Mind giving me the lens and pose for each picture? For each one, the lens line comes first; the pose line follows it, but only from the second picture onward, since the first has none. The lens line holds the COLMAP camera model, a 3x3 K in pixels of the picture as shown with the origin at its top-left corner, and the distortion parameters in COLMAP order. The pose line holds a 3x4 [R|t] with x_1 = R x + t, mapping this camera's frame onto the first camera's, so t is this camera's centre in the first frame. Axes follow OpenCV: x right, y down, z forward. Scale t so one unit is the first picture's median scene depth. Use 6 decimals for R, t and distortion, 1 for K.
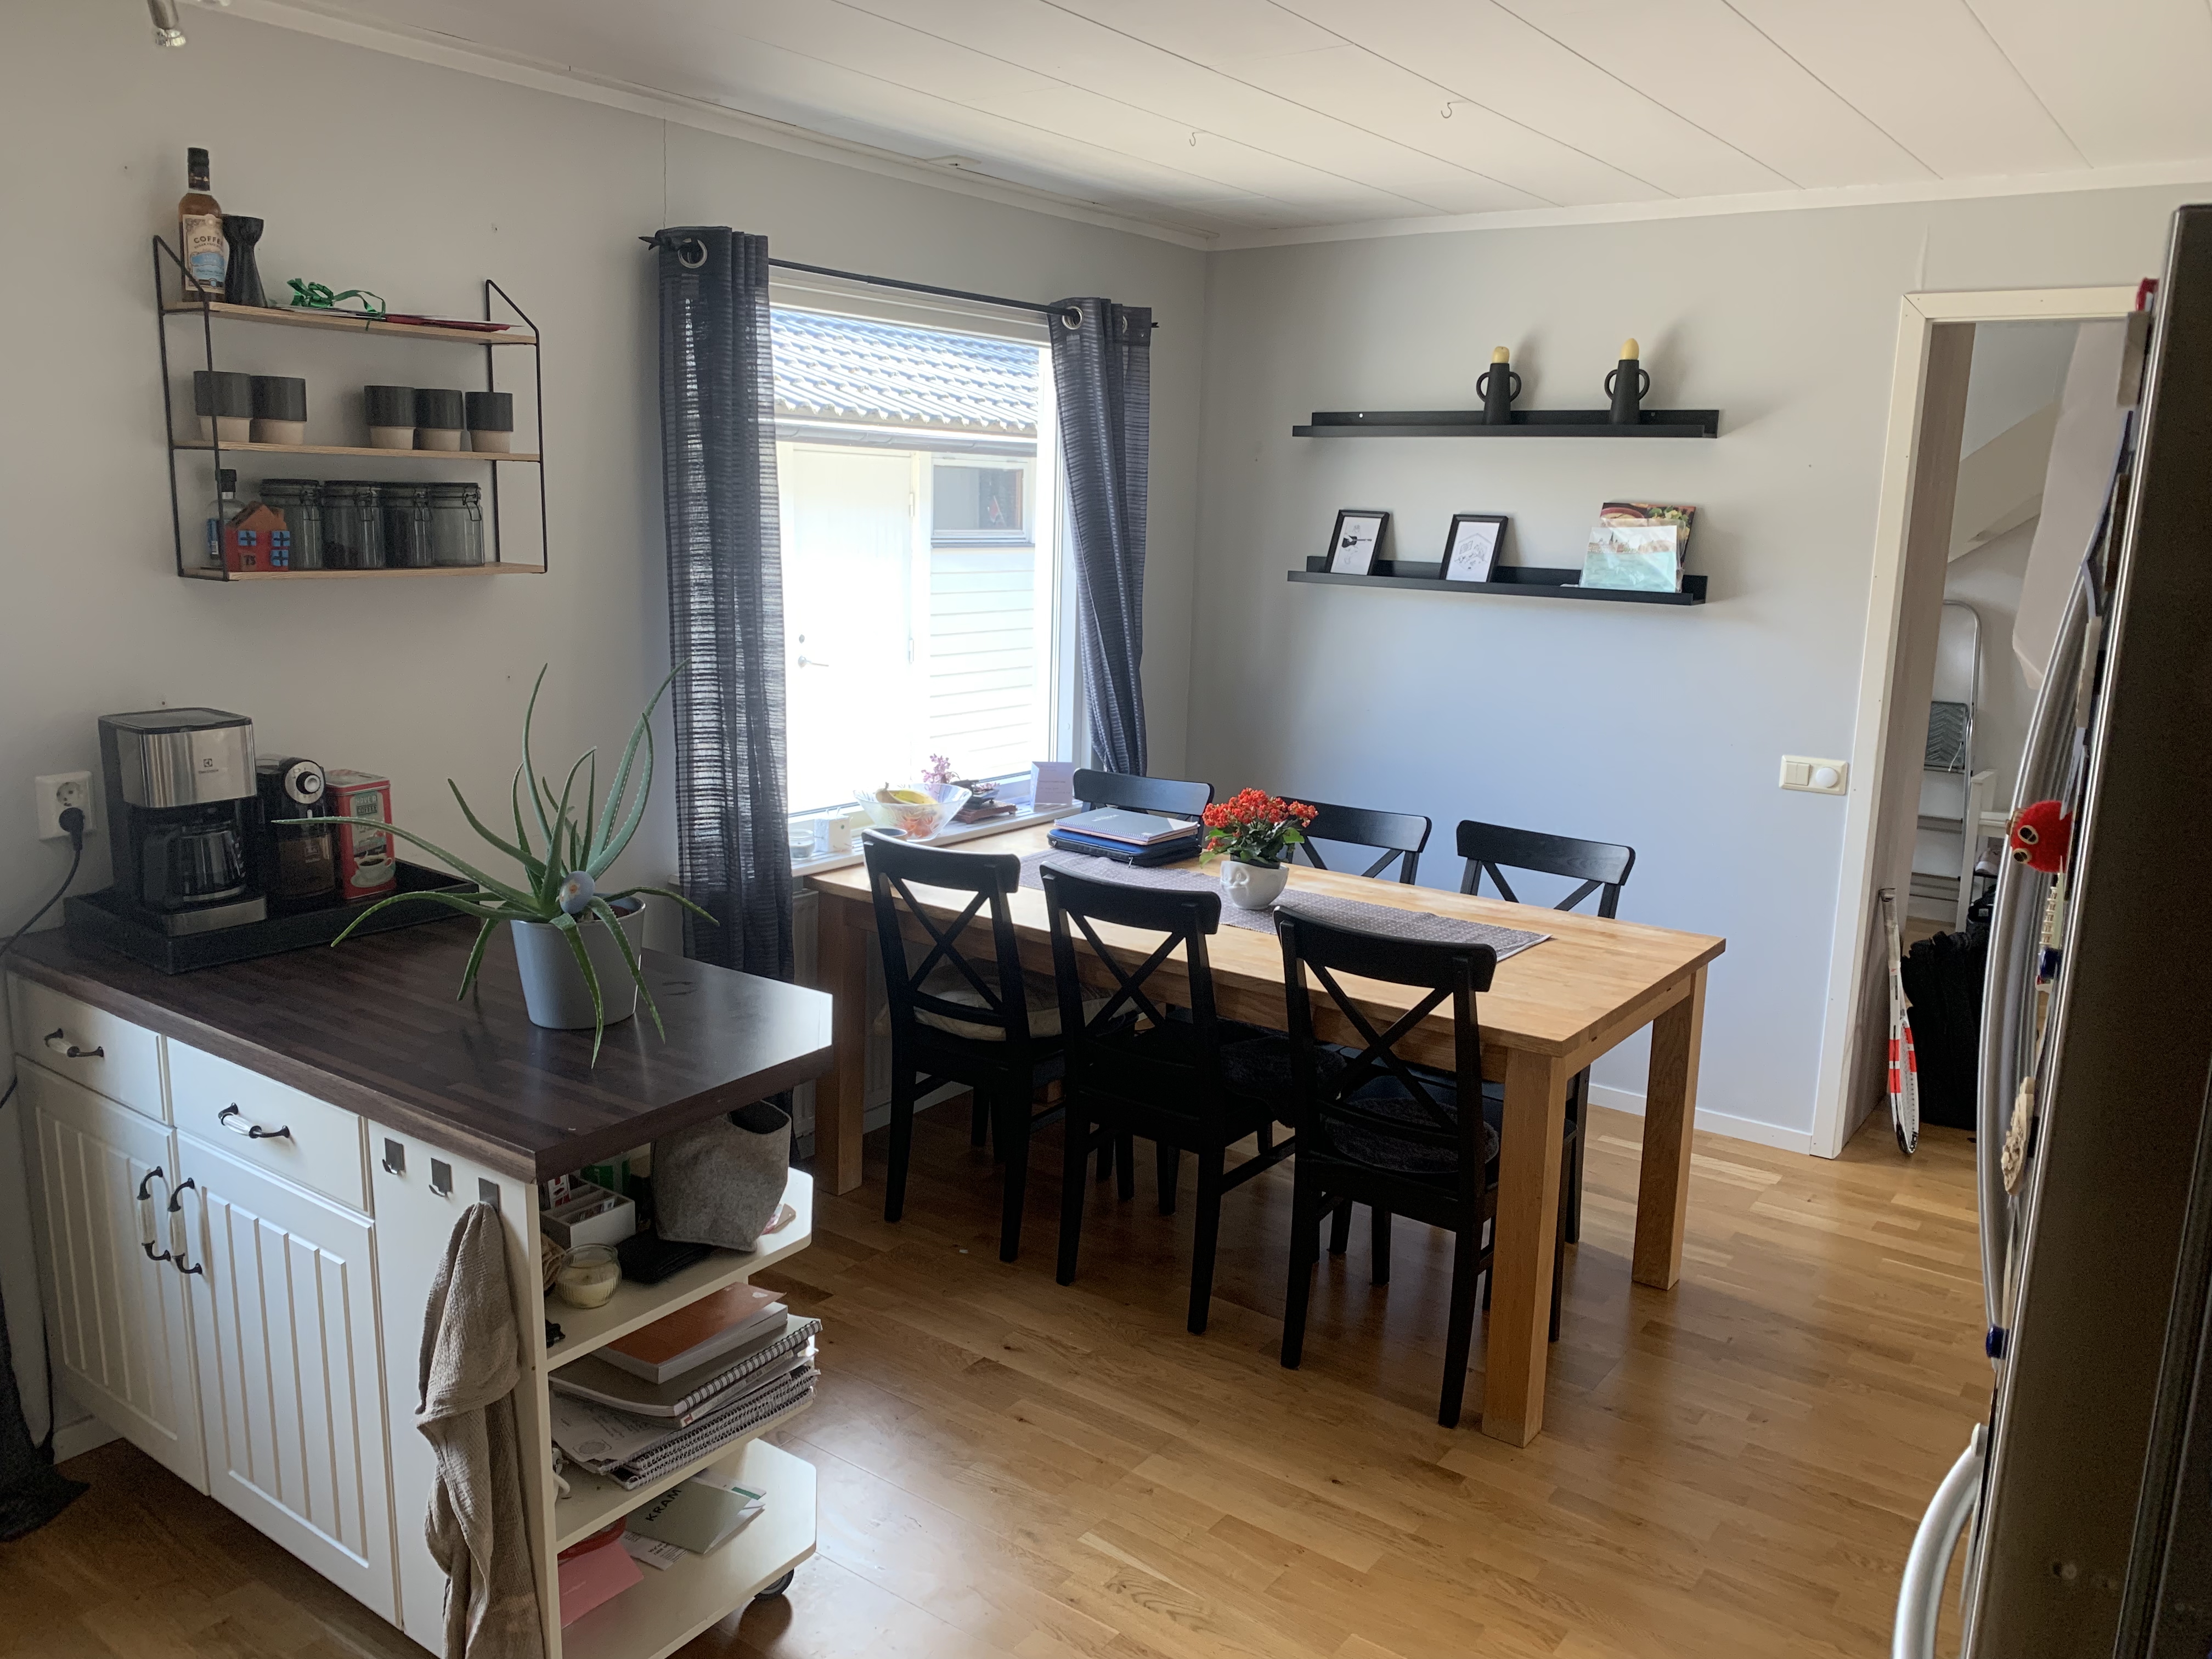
lens RADIAL K [[1690.2, 0, 1106.0], [0, 1690.2, 829.5], [0, 0, 1]] dist [0.006982, 0.004167]
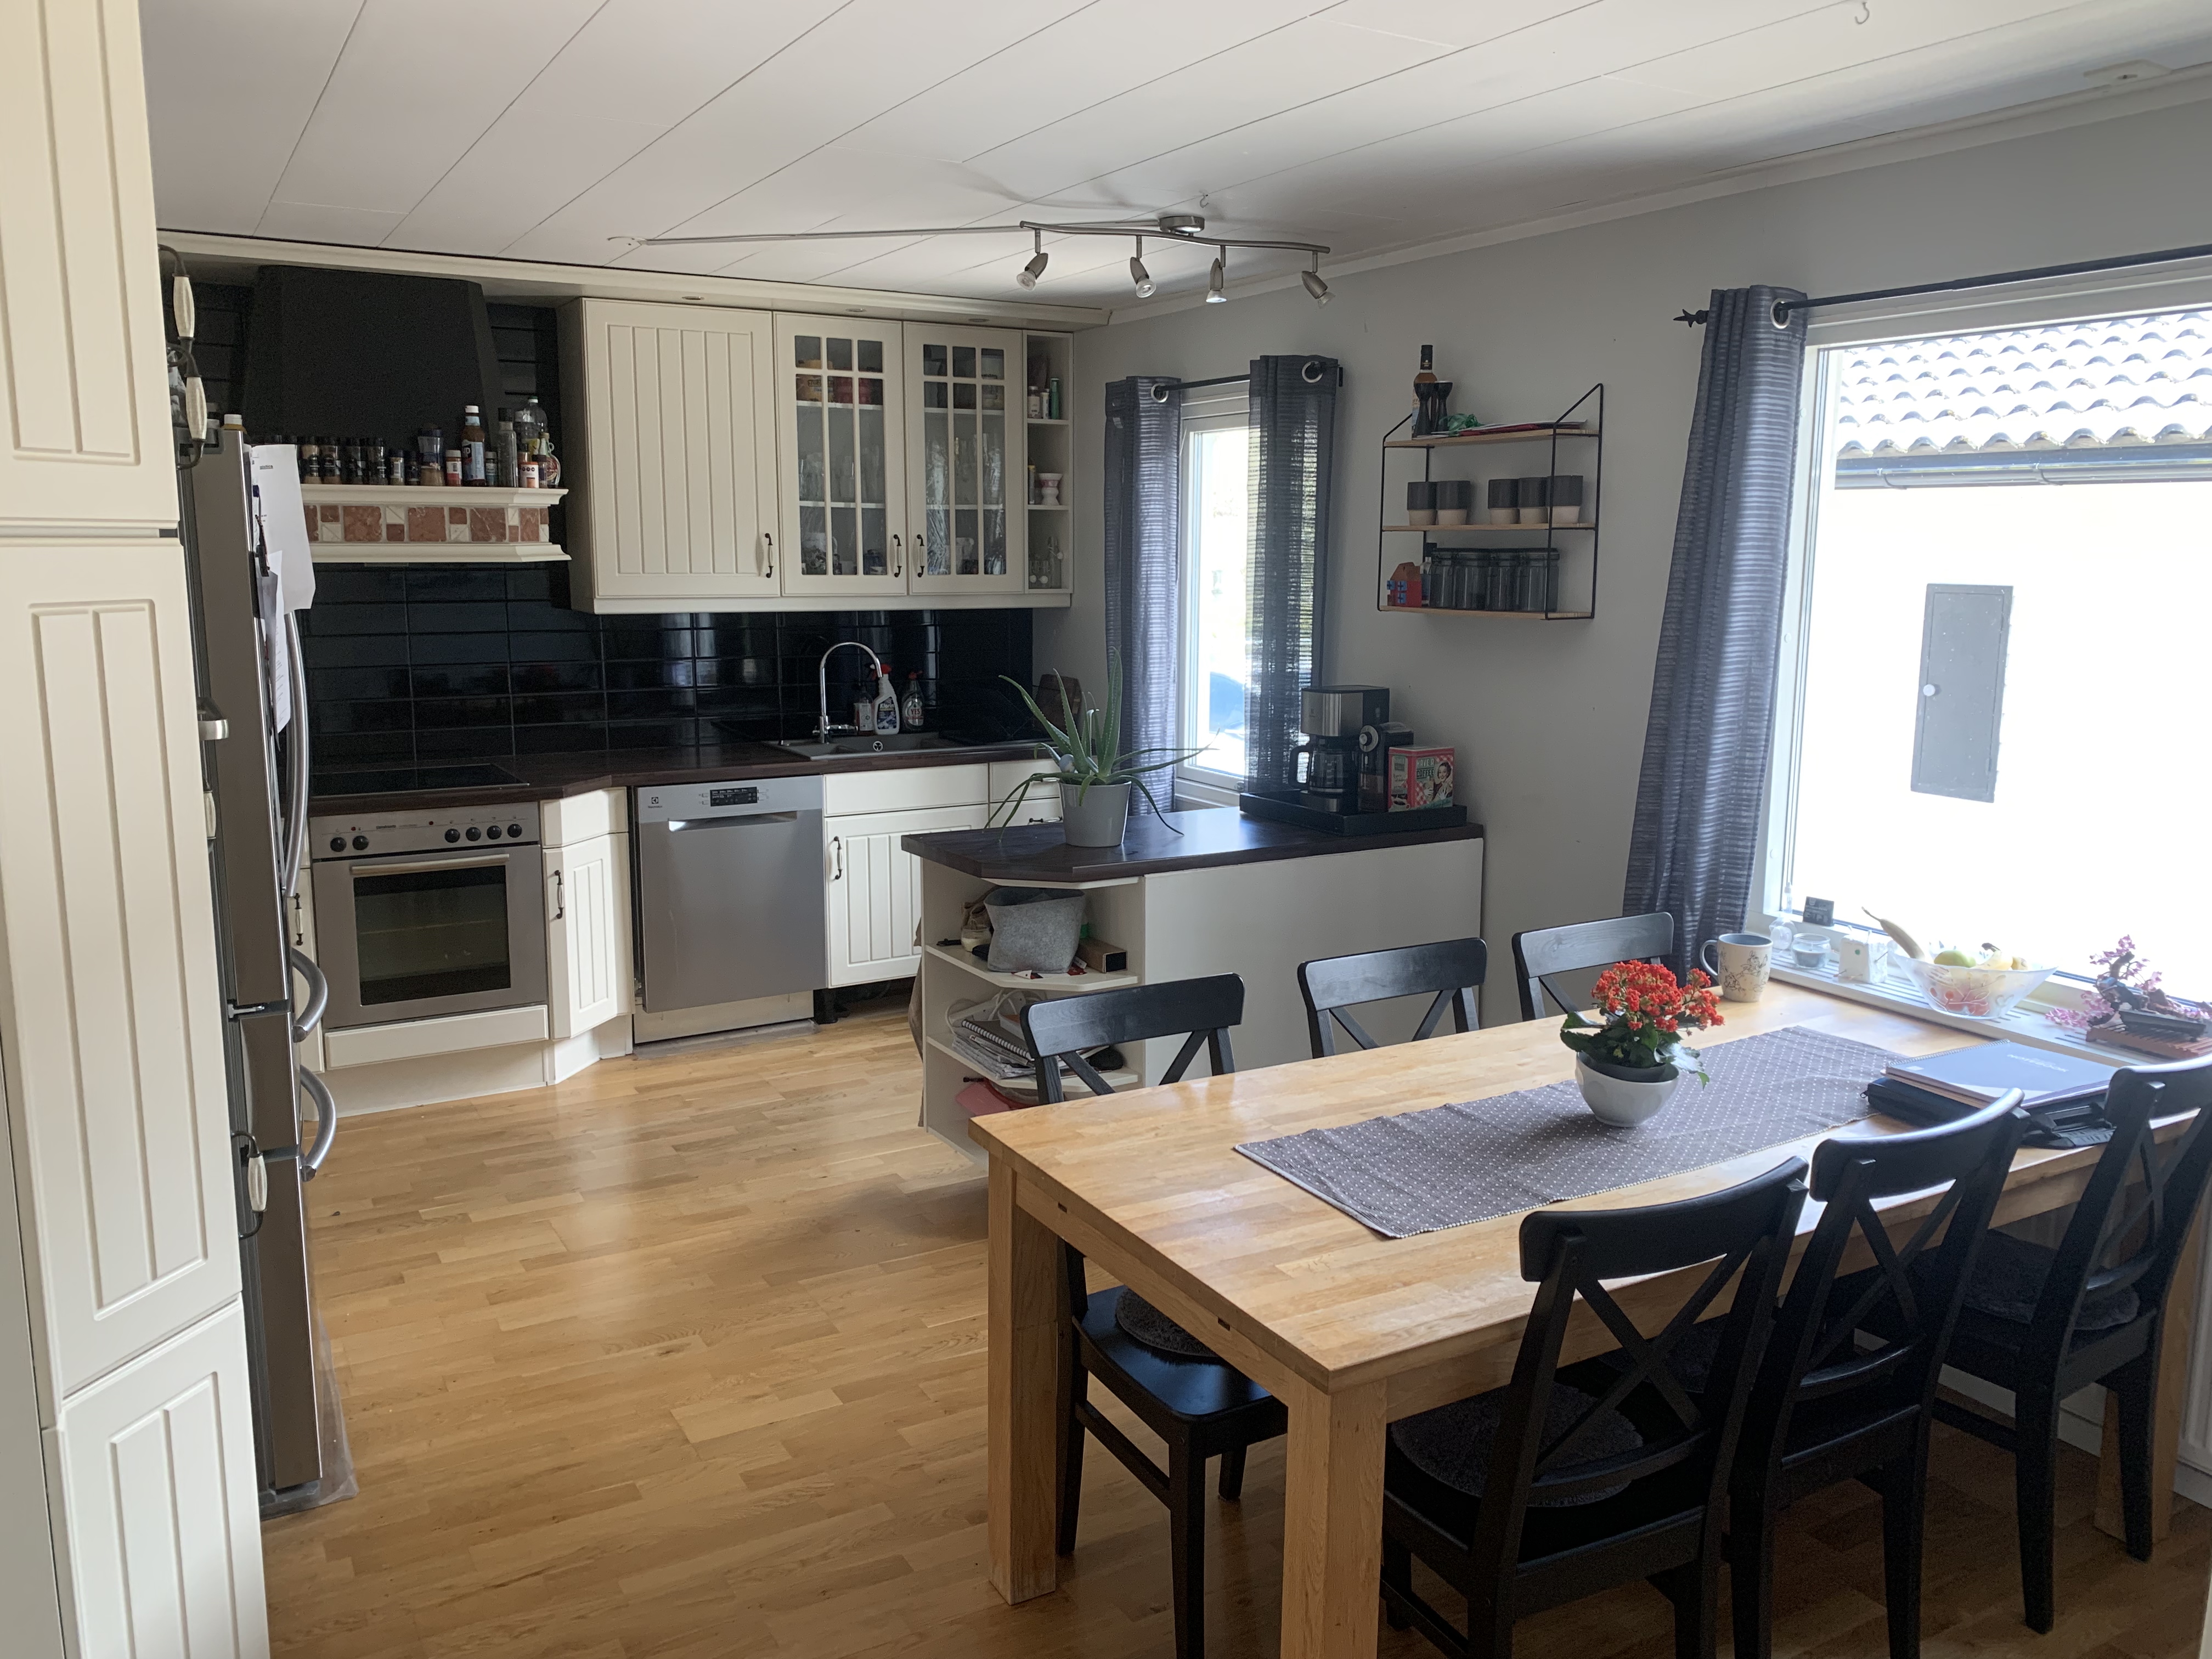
lens RADIAL K [[1690.2, 0, 1106.0], [0, 1690.2, 829.5], [0, 0, 1]] dist [0.006982, 0.004167]
pose [[-0.410630, 0.122332, -0.903558, 1.027294], [-0.195030, 0.956241, 0.218097, -0.235556], [0.890700, 0.265779, -0.368803, 1.348429]]
